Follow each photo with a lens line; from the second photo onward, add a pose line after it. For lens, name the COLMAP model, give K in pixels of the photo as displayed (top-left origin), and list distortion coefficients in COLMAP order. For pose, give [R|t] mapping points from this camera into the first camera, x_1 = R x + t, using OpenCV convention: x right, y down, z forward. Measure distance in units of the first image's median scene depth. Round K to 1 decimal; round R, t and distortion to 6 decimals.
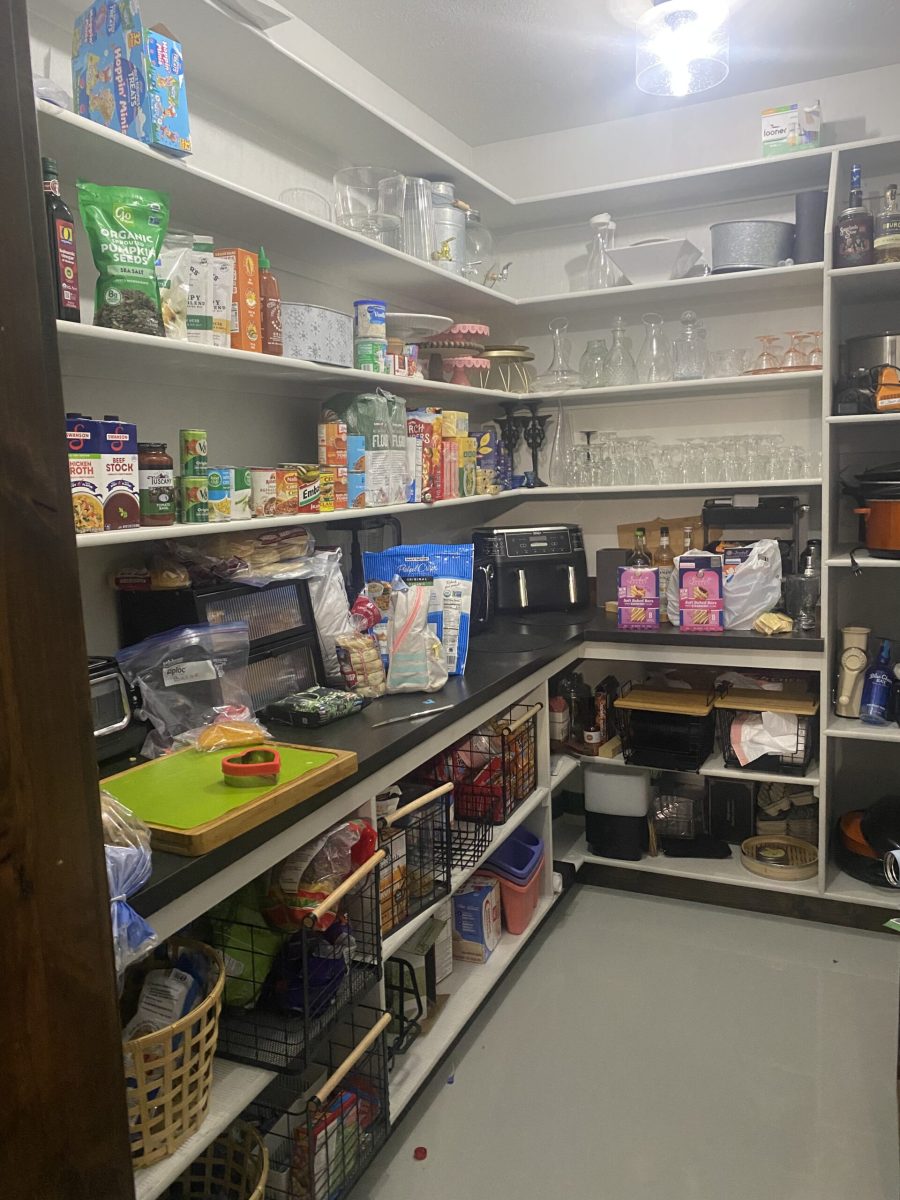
lens RADIAL K [[920.4, 0, 449.8], [0, 920.4, 600.1], [0, 0, 1]] dist [0.010918, 0.001087]
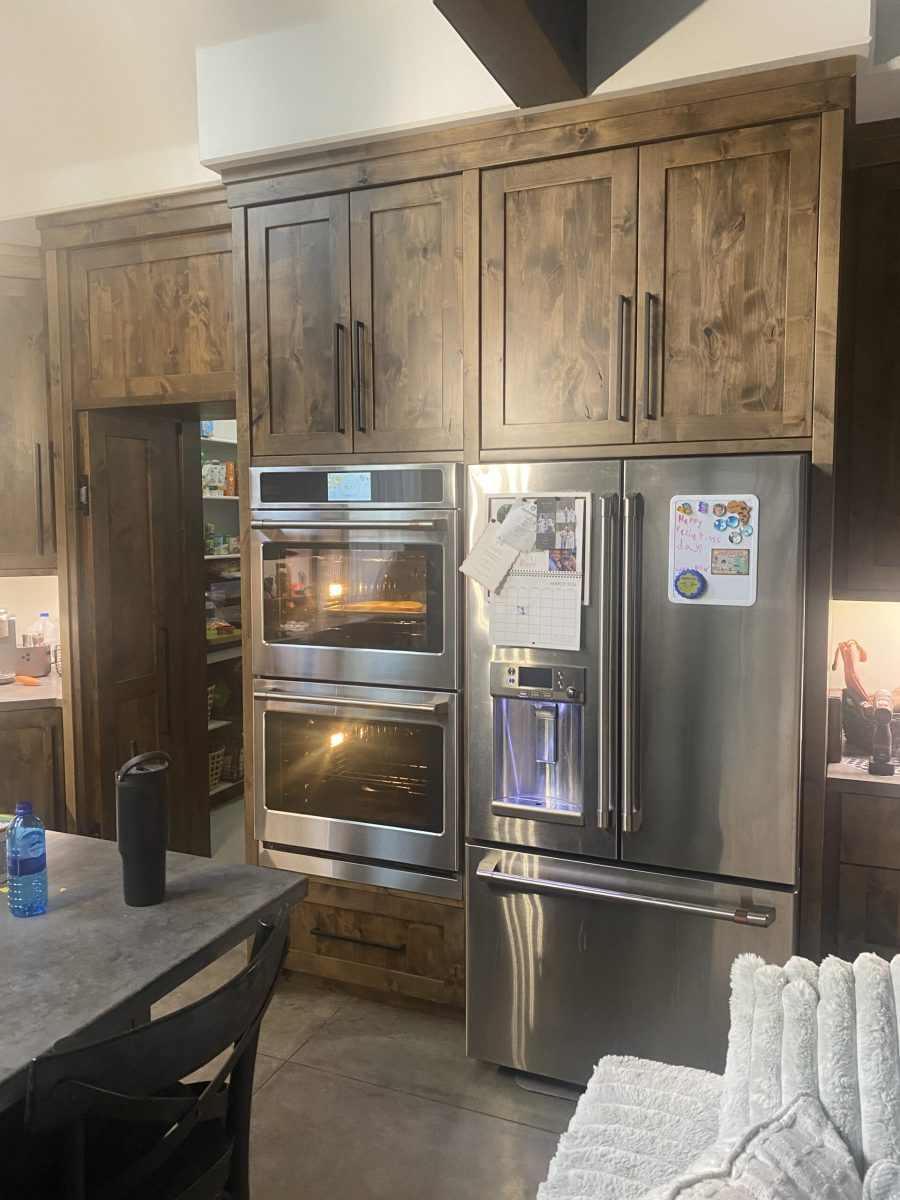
lens RADIAL K [[920.4, 0, 449.4], [0, 920.4, 601.4], [0, 0, 1]] dist [0.010918, 0.001087]
pose [[0.998823, 0.031938, 0.036497, 0.379053], [-0.030012, 0.998188, -0.052163, 0.189052], [-0.038097, 0.051006, 0.997971, -1.909651]]
